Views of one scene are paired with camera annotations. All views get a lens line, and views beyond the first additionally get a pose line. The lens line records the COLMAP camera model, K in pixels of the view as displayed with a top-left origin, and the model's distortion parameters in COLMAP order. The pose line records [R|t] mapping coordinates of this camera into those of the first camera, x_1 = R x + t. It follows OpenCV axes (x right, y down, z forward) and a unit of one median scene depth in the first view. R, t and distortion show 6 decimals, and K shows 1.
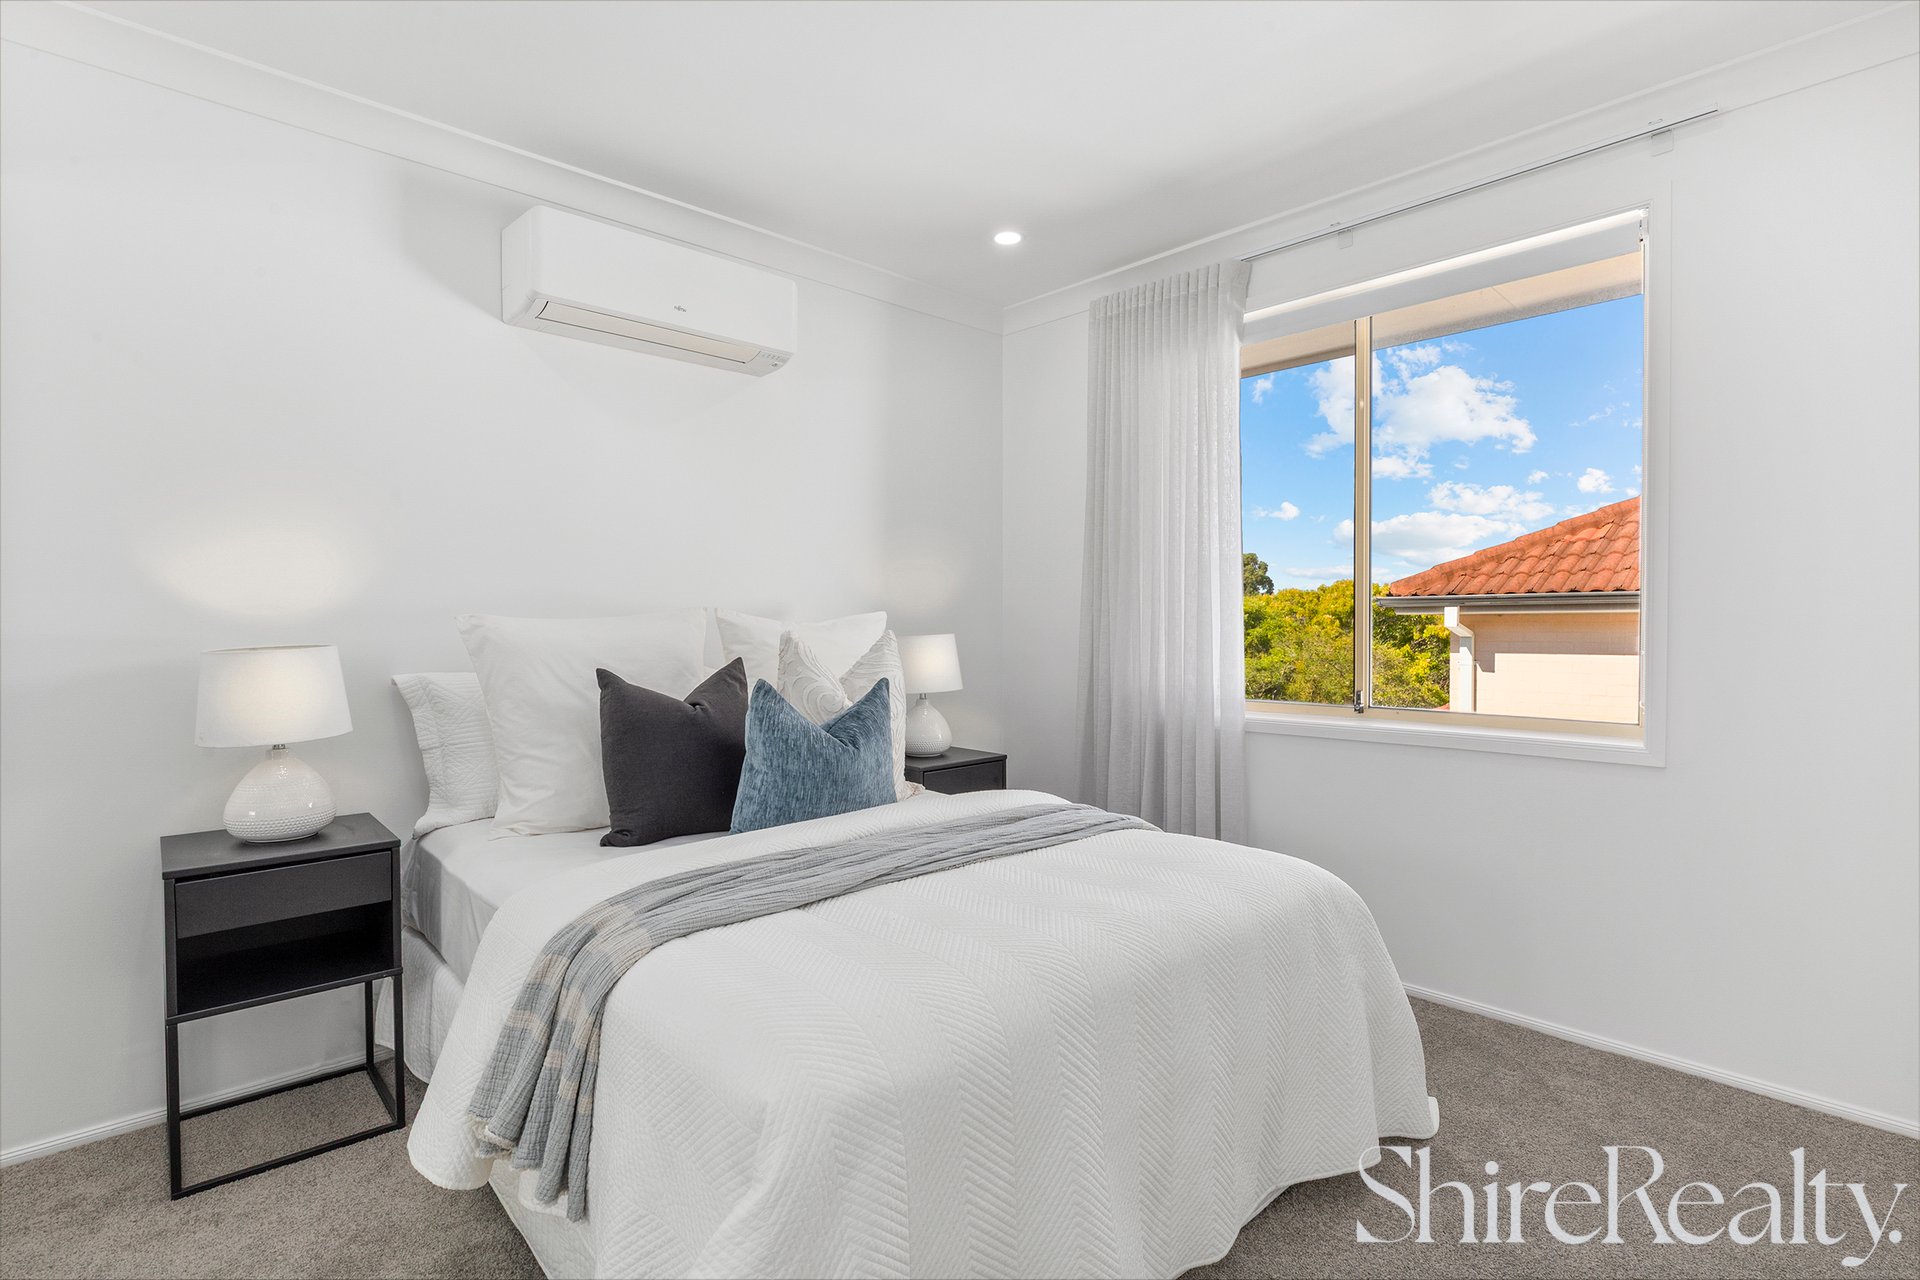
lens RADIAL K [[918.3, 0, 955.0], [0, 918.3, 633.7], [0, 0, 1]] dist [0.018535, 0.000352]
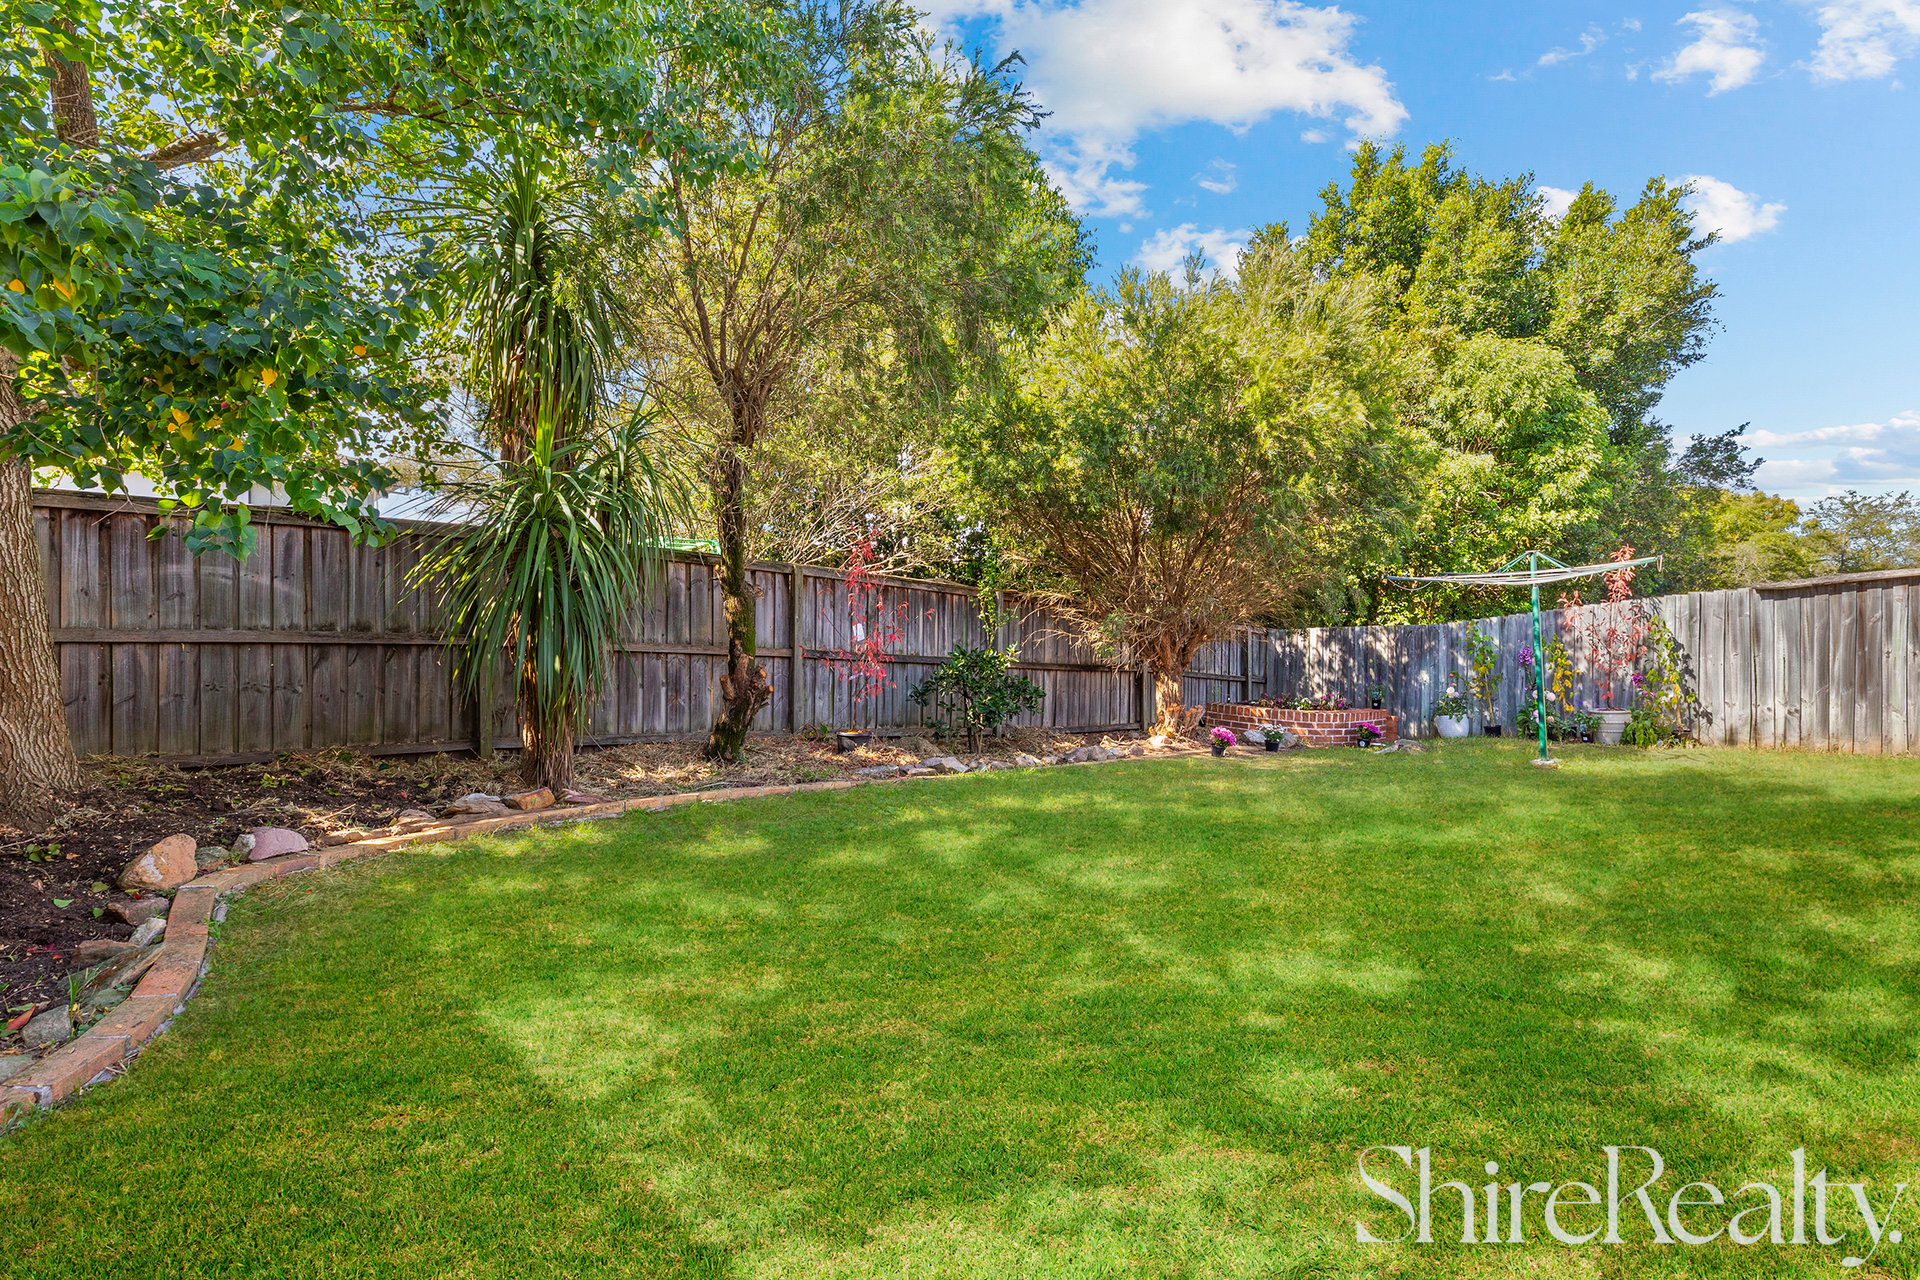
lens RADIAL K [[875.6, 0, 962.4], [0, 875.6, 620.9], [0, 0, 1]] dist [0.000243, 0.000317]
pose [[0.999807, -0.005321, -0.018926, 0.446176], [0.005102, 0.999920, -0.011608, 0.006746], [0.018986, 0.011509, 0.999754, 0.628508]]
